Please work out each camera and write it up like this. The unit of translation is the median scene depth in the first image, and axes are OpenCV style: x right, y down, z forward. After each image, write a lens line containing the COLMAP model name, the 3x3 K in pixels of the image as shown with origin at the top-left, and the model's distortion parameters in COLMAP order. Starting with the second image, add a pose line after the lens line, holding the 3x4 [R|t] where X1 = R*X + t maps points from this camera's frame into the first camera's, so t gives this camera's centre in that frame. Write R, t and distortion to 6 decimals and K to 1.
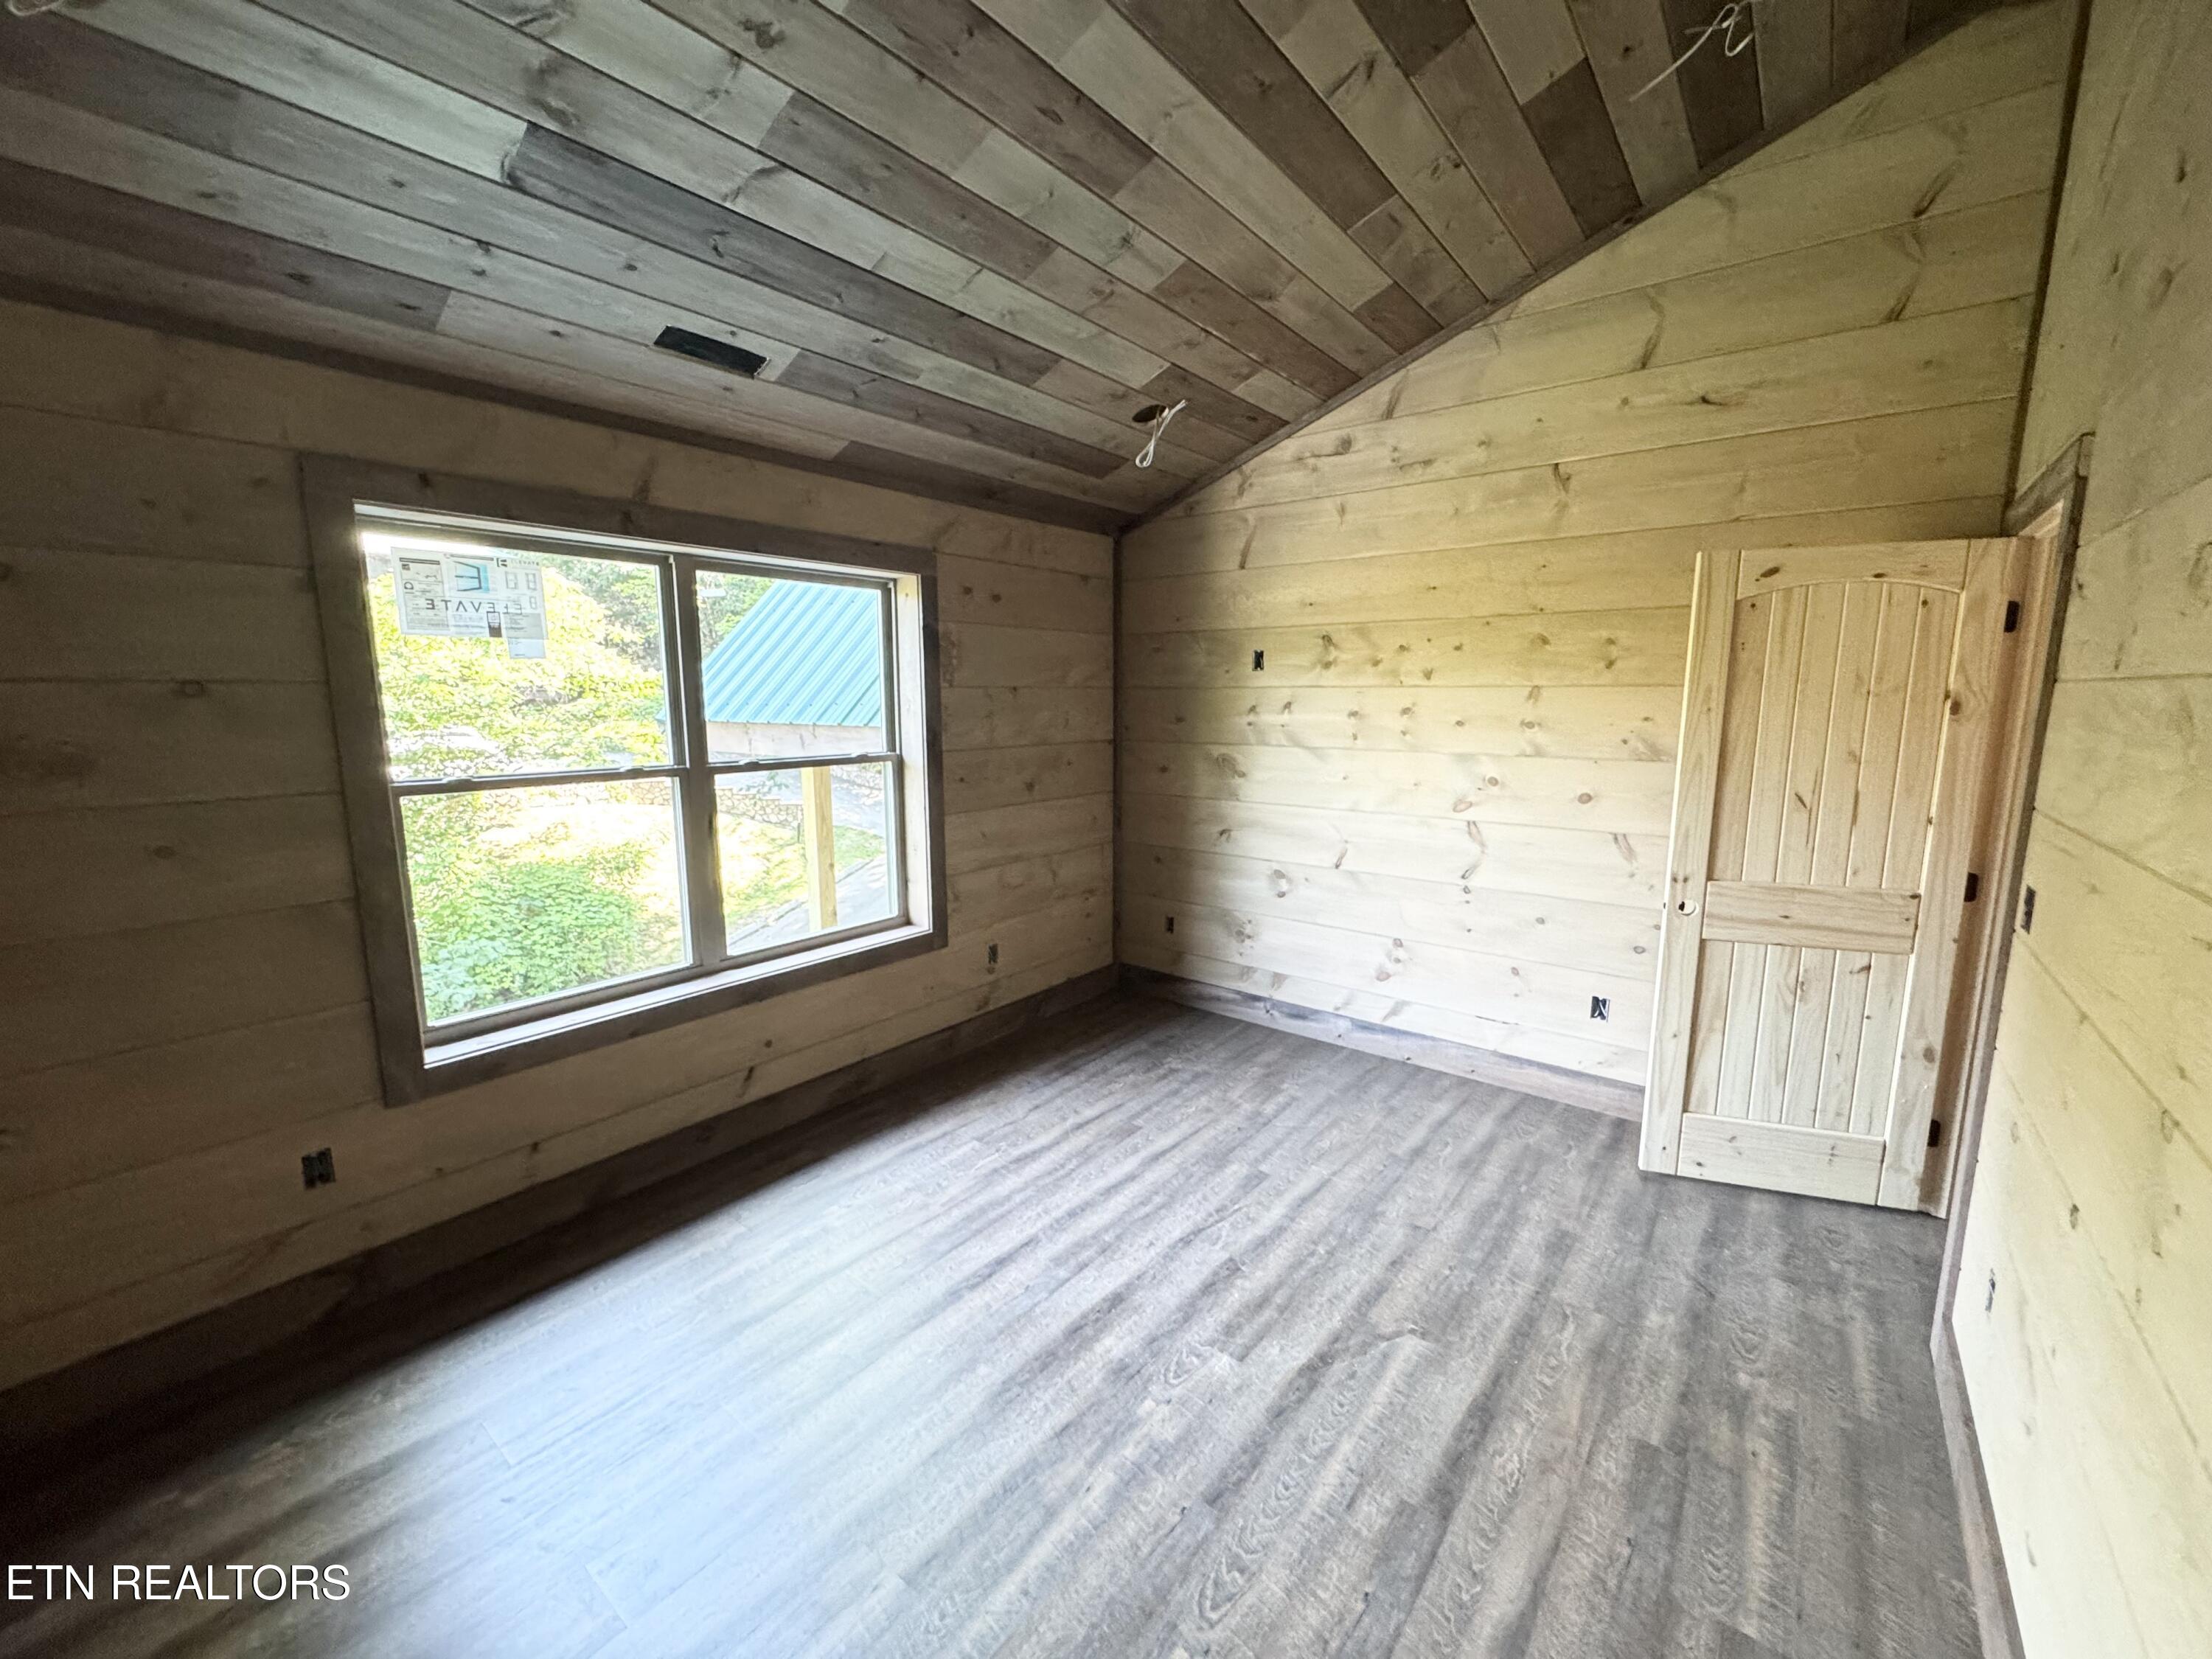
lens RADIAL K [[884.7, 0, 1106.0], [0, 884.7, 829.5], [0, 0, 1]] dist [0.000439, 0.000218]
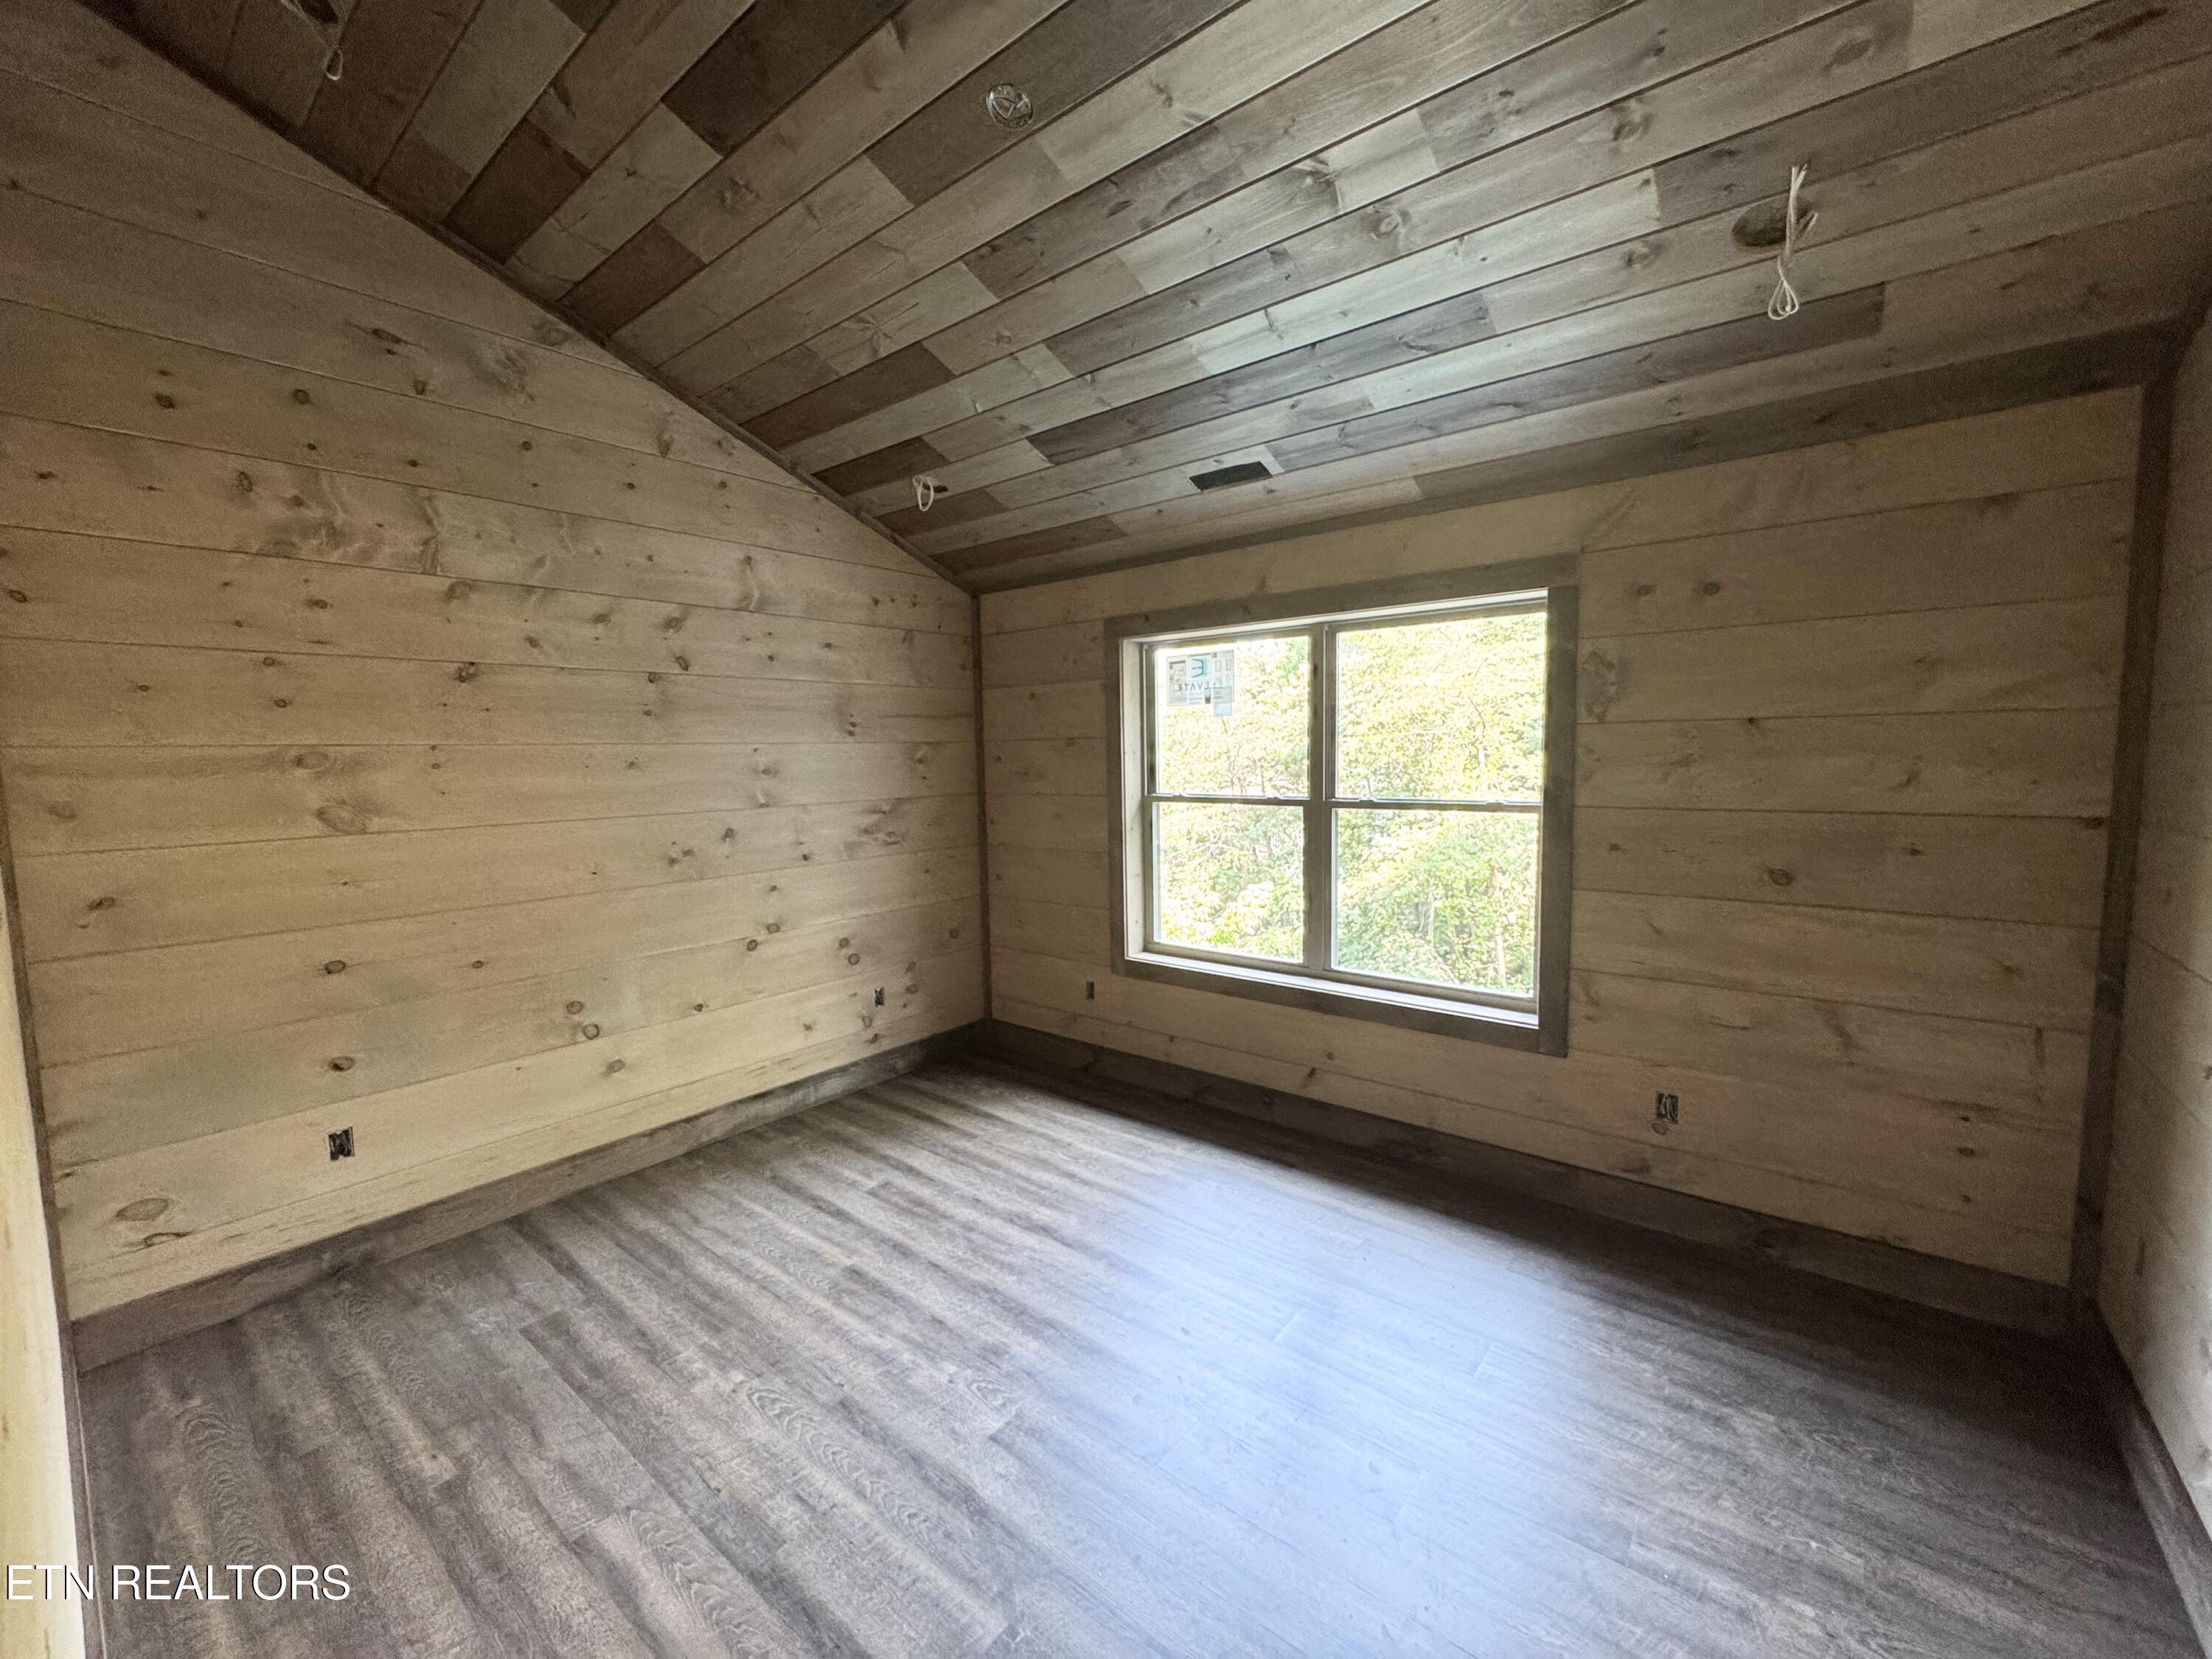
lens RADIAL K [[884.0, 0, 1103.6], [0, 884.0, 829.0], [0, 0, 1]] dist [-0.004710, 0.000179]
pose [[-0.008865, 0.087526, -0.996123, 0.822627], [-0.137015, 0.986660, 0.087914, -0.110668], [0.990529, 0.137264, 0.003245, 0.819424]]
